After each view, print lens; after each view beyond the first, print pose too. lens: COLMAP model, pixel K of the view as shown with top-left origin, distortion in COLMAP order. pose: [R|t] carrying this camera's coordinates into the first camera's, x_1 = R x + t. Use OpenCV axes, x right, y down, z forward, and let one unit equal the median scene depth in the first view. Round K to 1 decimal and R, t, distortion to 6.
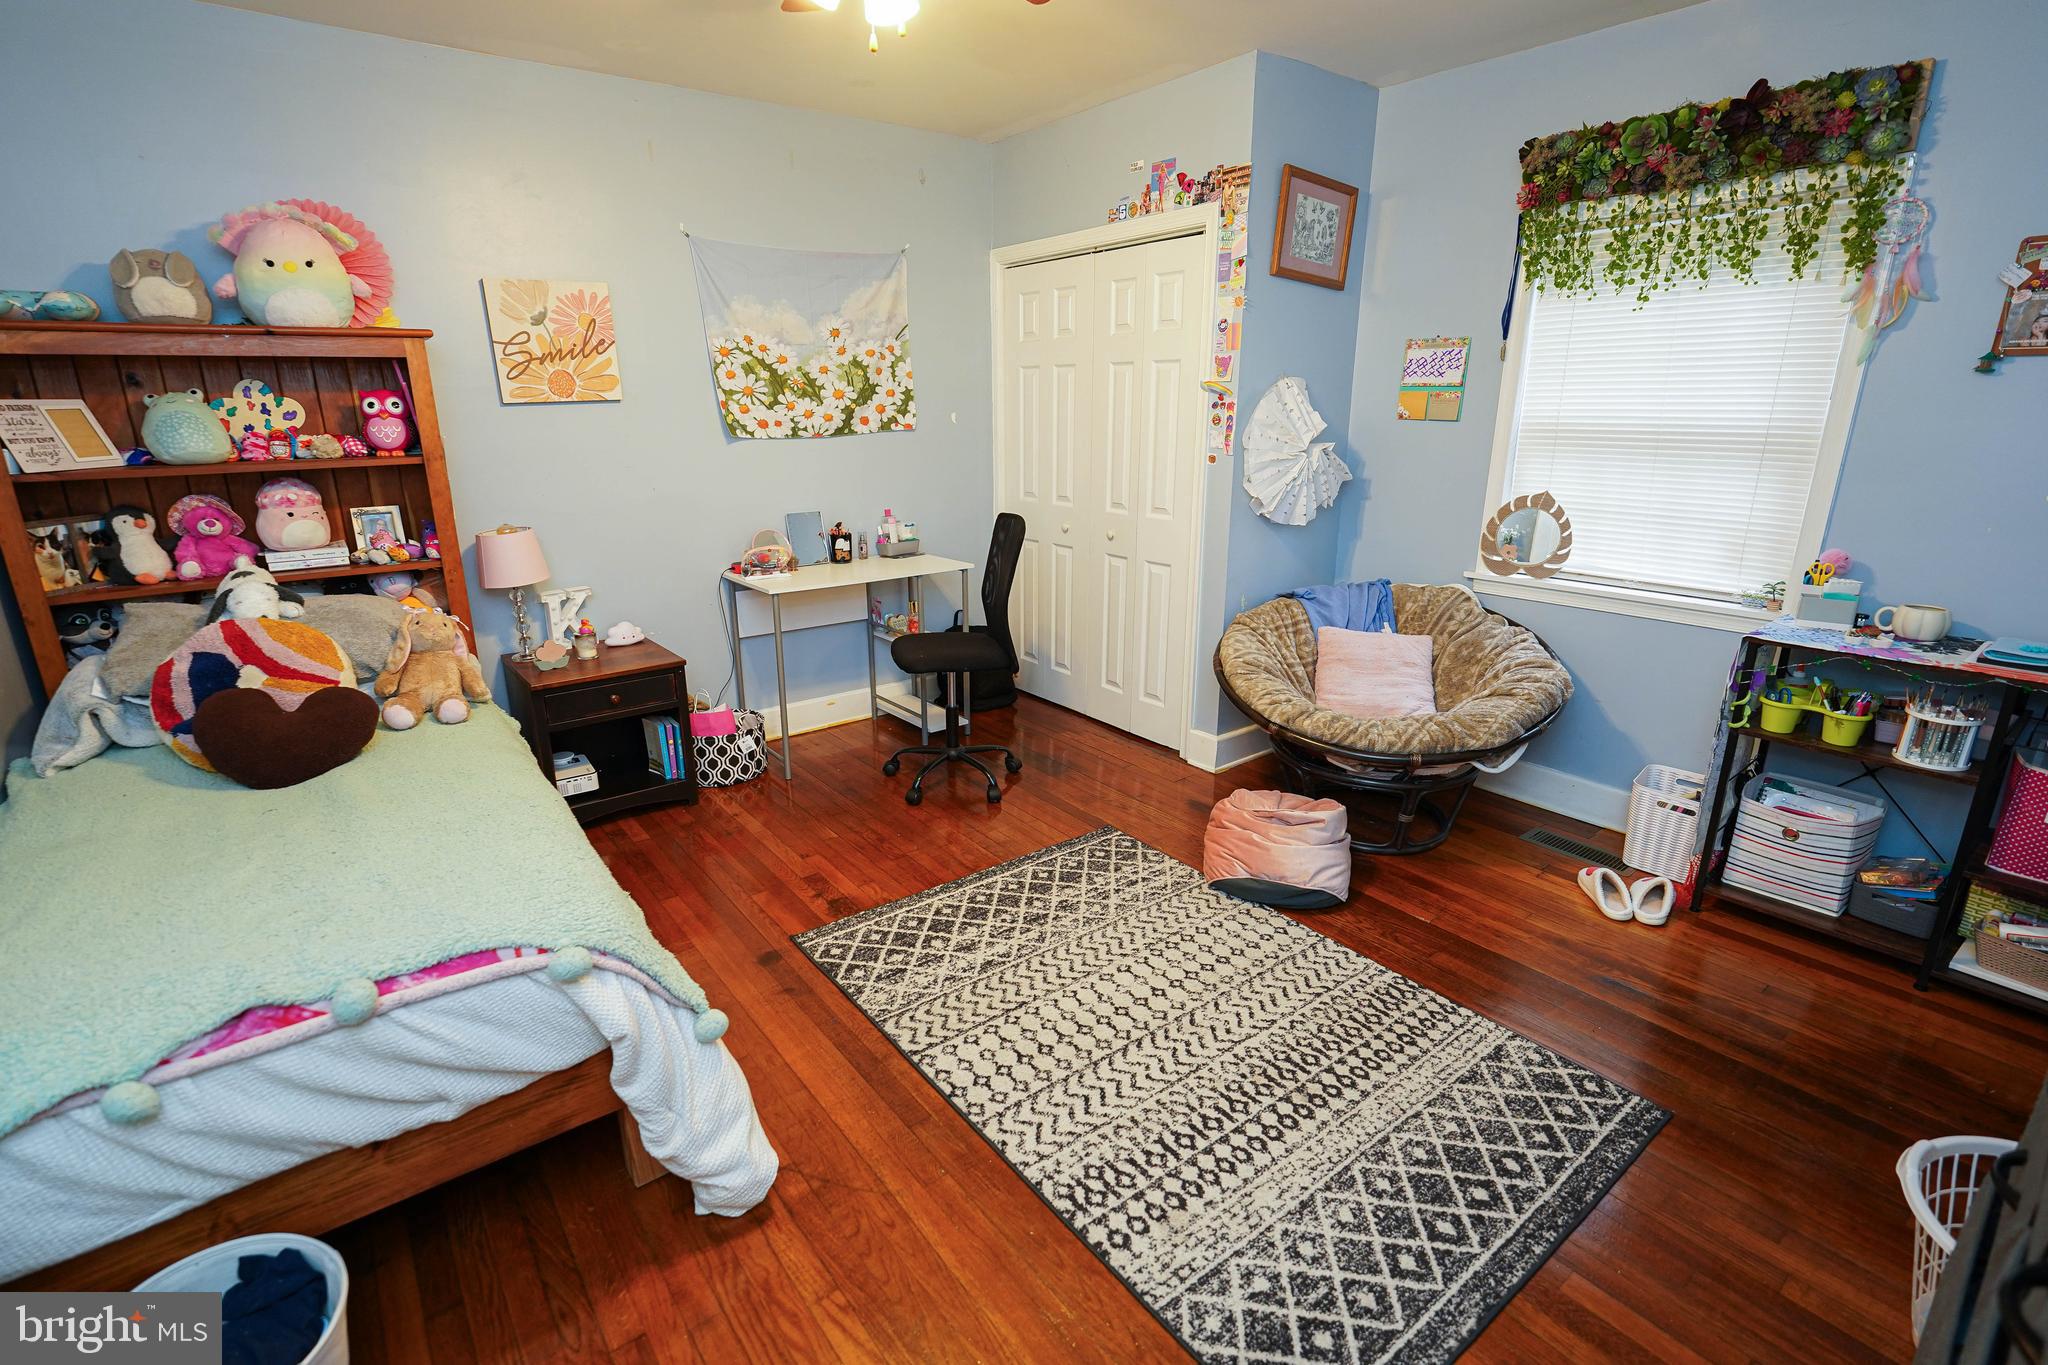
lens RADIAL K [[920.7, 0, 1024.0], [0, 920.7, 682.5], [0, 0, 1]] dist [-0.028231, 0.006479]
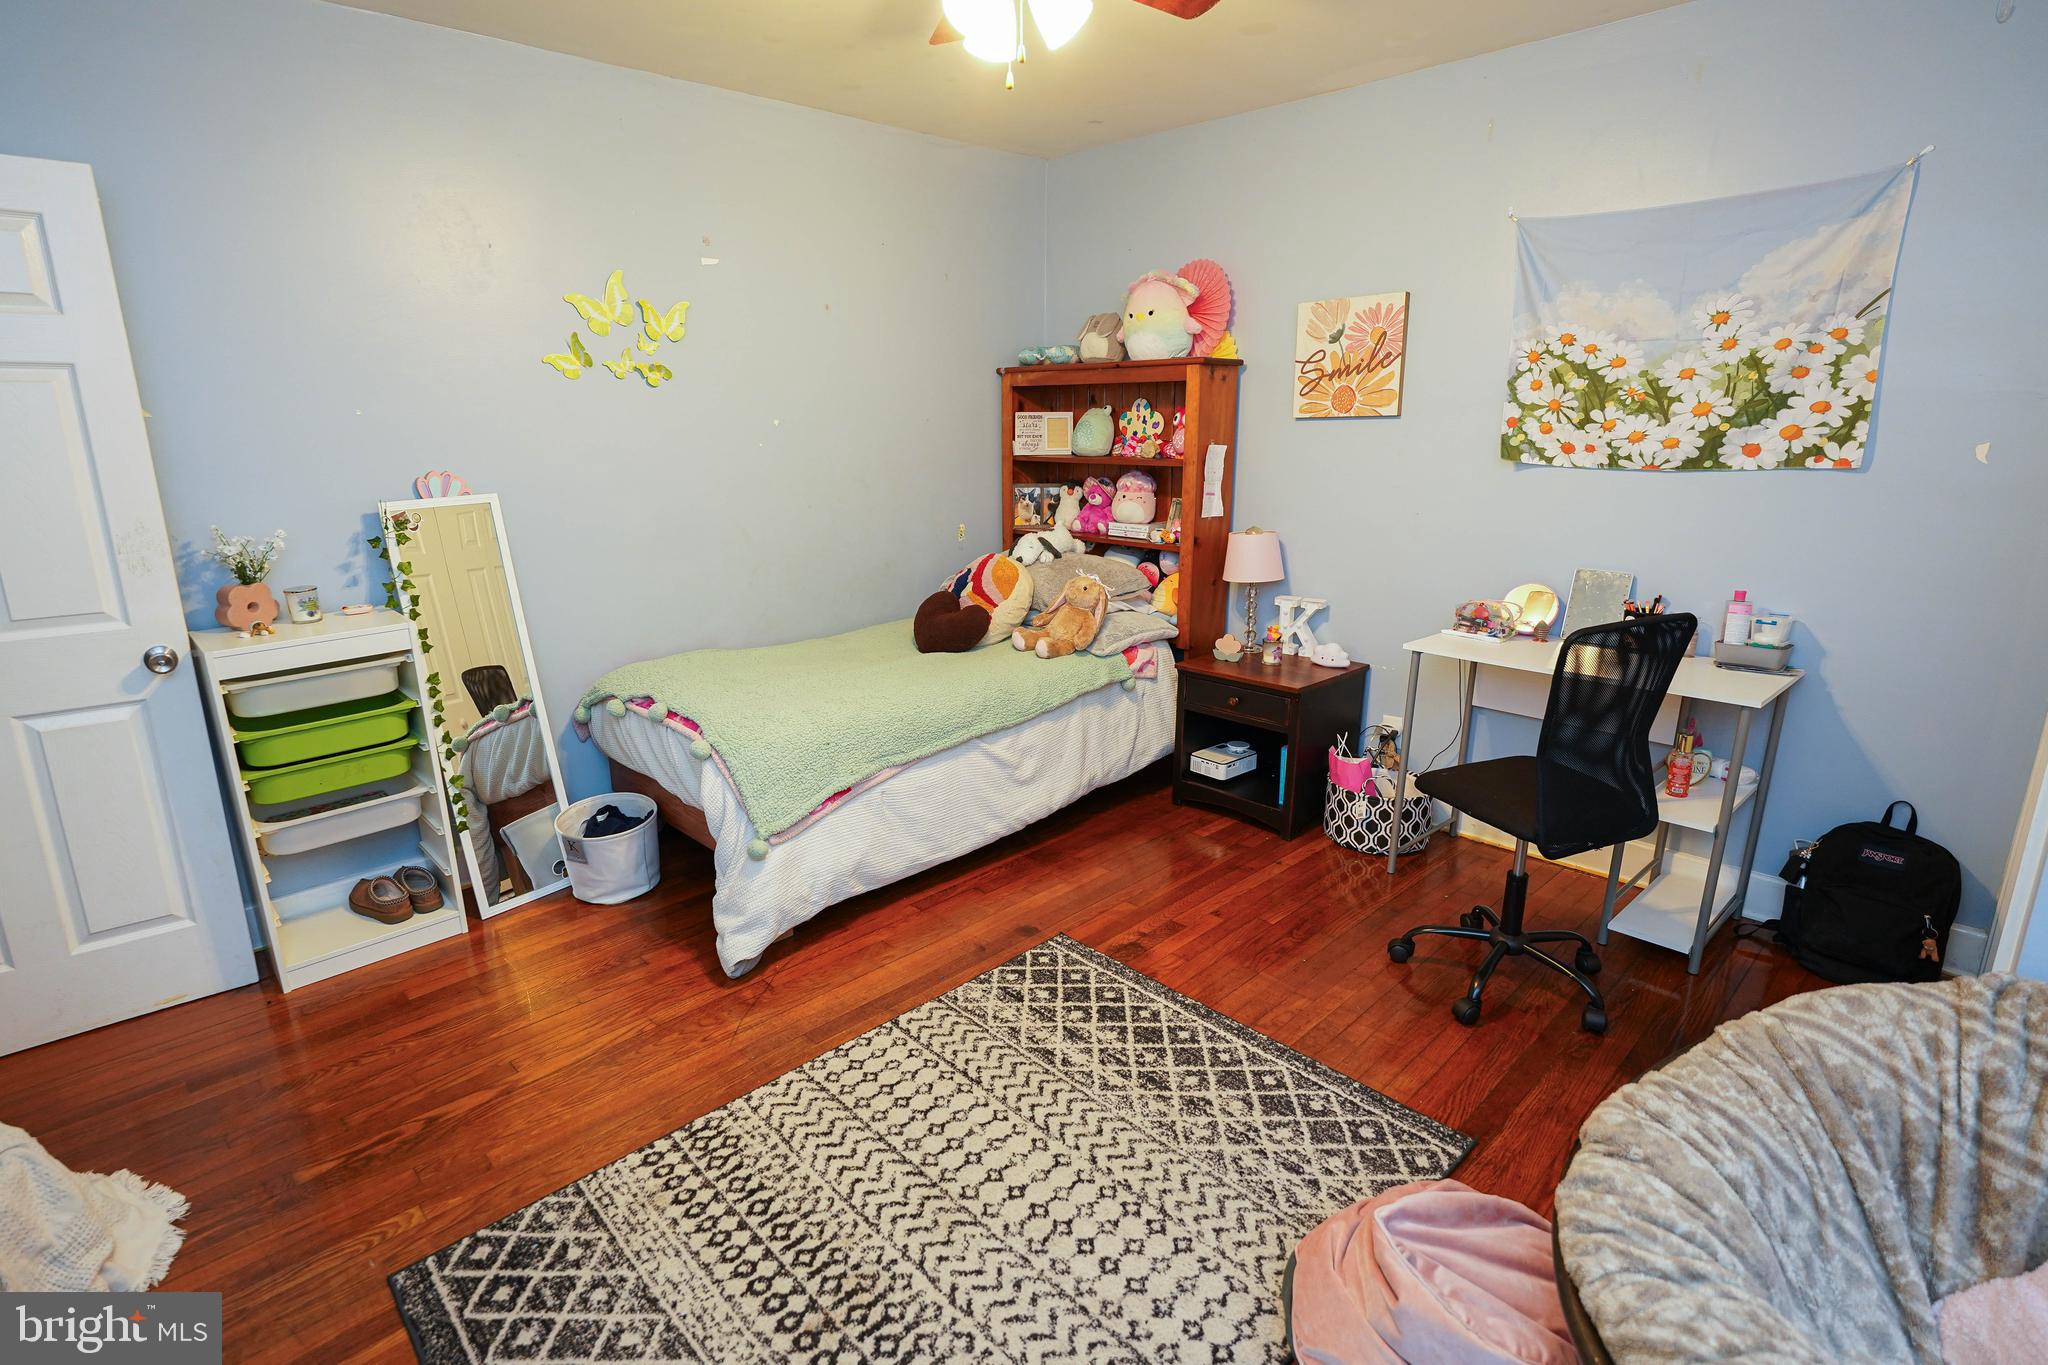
lens RADIAL K [[1046.8, 0, 1024.0], [0, 1046.8, 682.5], [0, 0, 1]] dist [-0.005029, -0.001881]
pose [[0.105278, 0.253365, -0.961625, 0.701032], [-0.285819, 0.933906, 0.214771, -0.199374], [0.952483, 0.252240, 0.170736, 0.595824]]
